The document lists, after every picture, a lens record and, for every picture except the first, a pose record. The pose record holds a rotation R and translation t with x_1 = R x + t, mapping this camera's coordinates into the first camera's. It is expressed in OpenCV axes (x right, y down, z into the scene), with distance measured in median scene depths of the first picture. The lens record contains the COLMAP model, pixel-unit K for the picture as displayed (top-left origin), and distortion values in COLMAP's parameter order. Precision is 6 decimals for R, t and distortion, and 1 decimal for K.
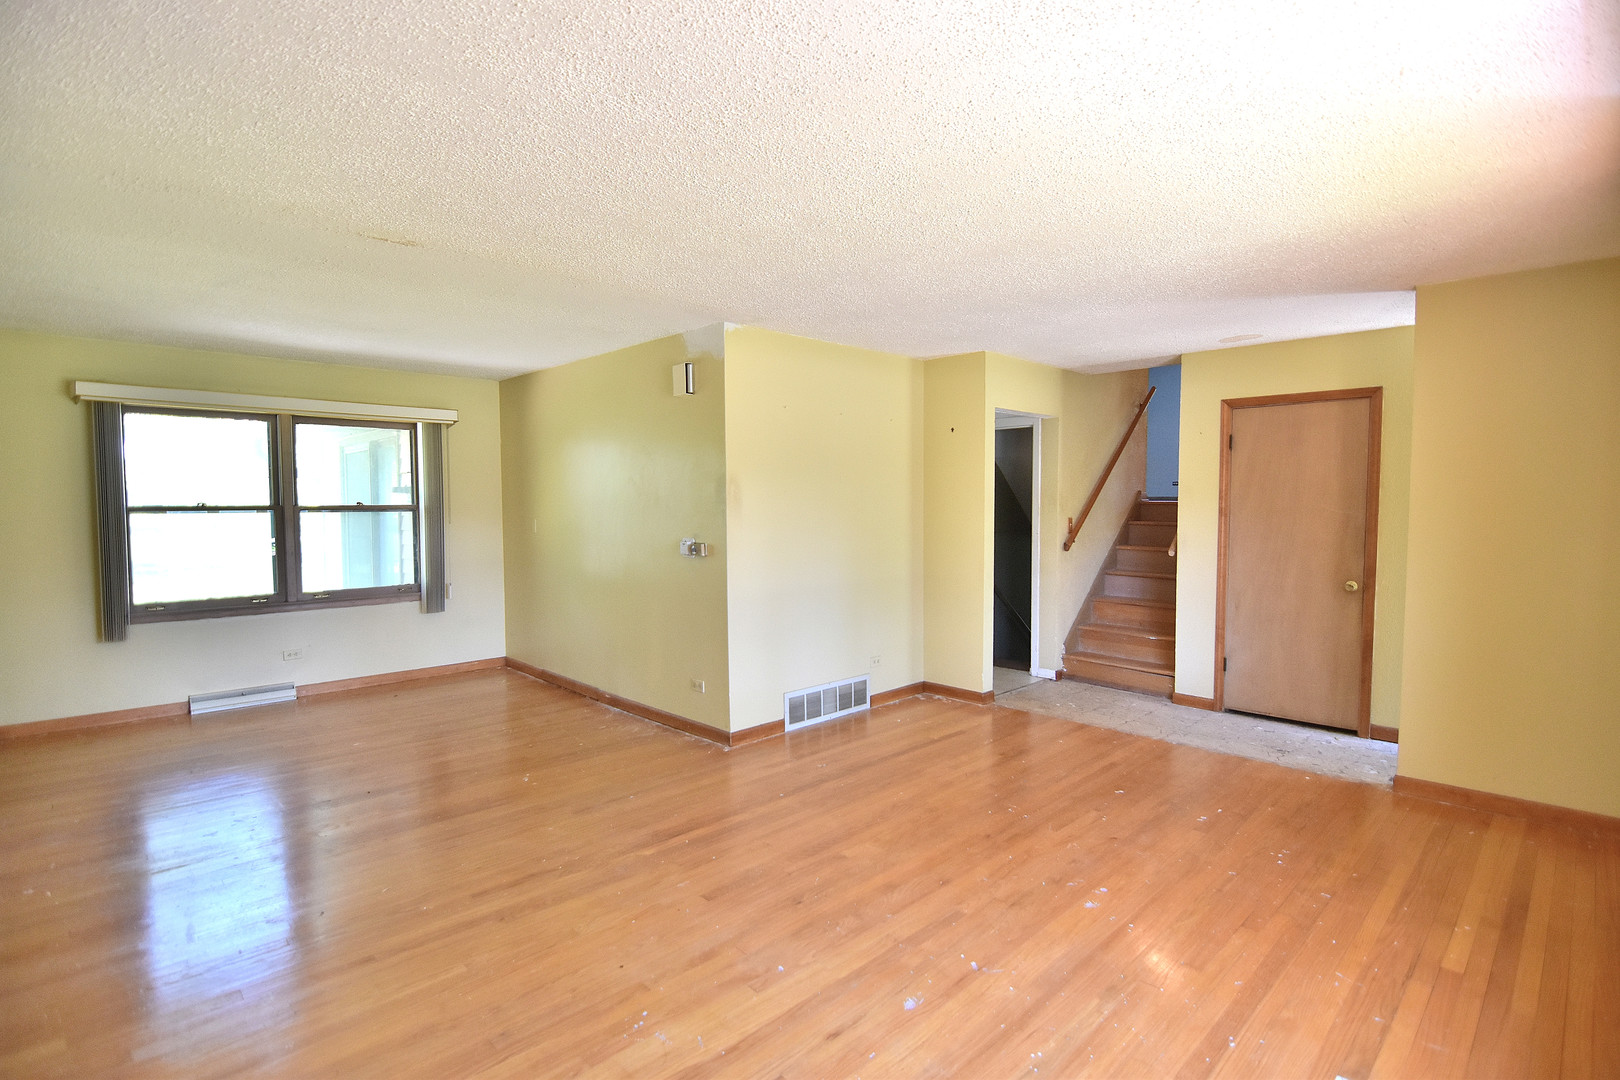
lens RADIAL K [[781.1, 0, 807.1], [0, 781.1, 542.9], [0, 0, 1]] dist [-0.008150, -0.008354]
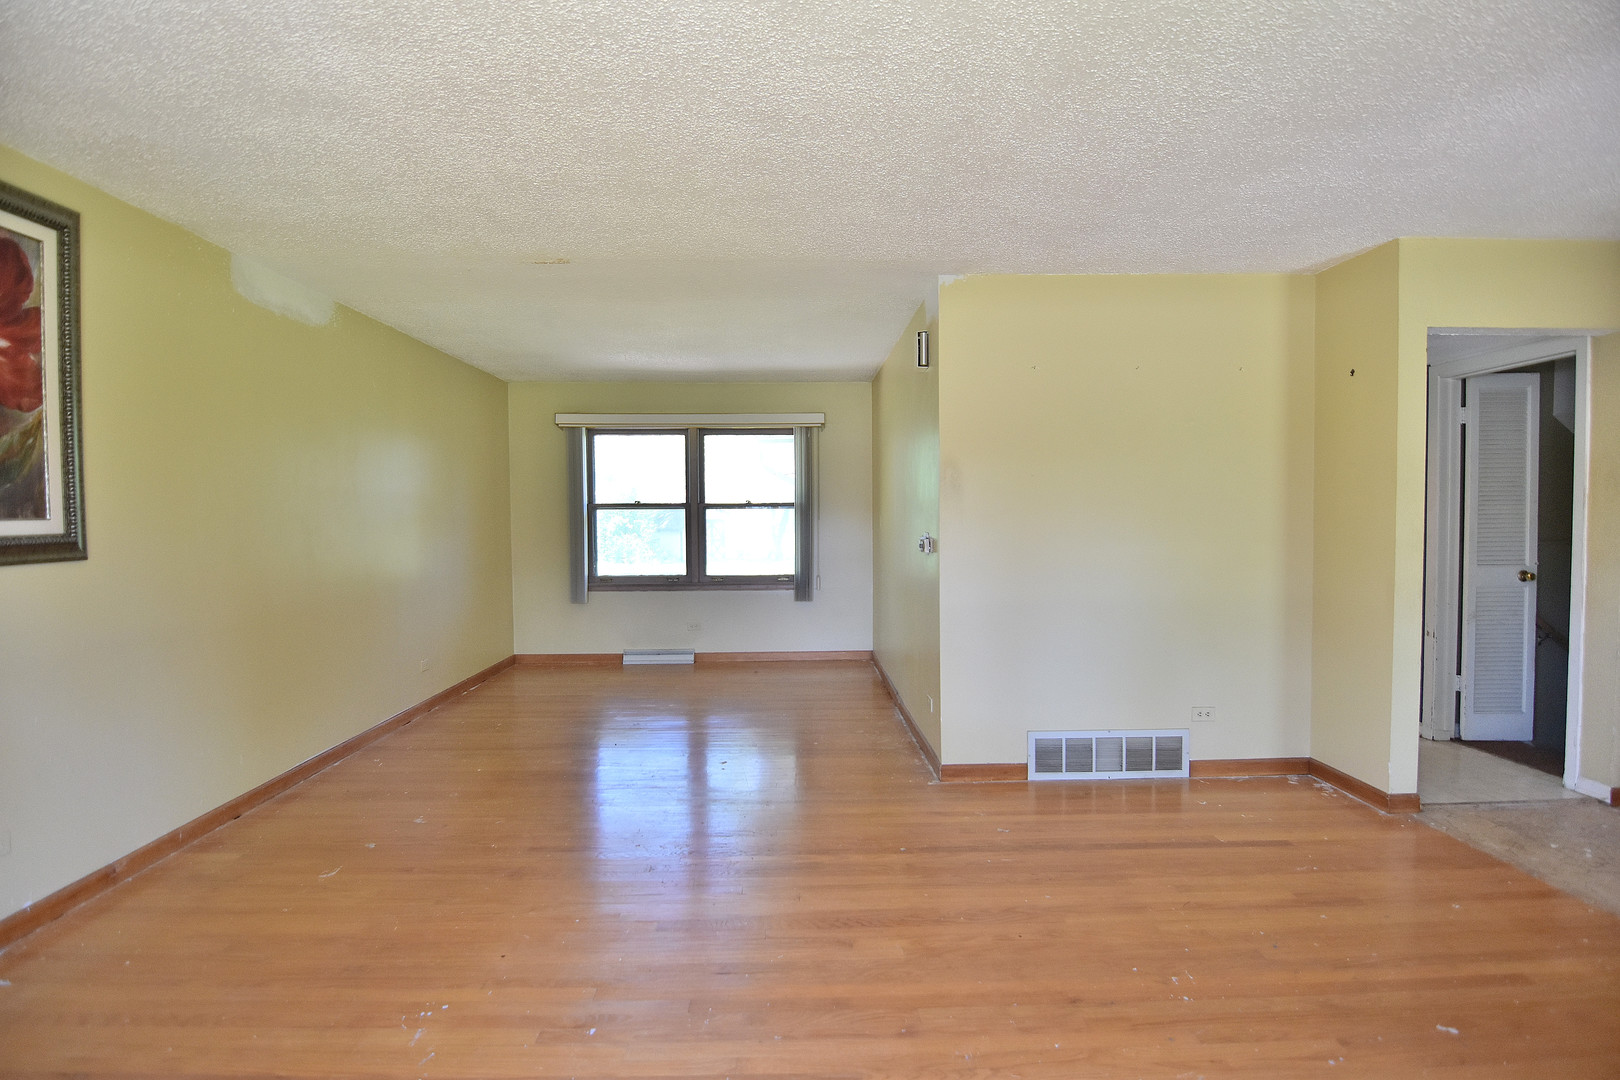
lens RADIAL K [[781.1, 0, 807.8], [0, 781.1, 543.0], [0, 0, 1]] dist [-0.008150, -0.008354]
pose [[0.732396, 0.023684, -0.680467, 0.312748], [-0.030269, 0.999539, 0.002211, 0.006810], [0.680206, 0.018978, 0.732775, 0.244931]]
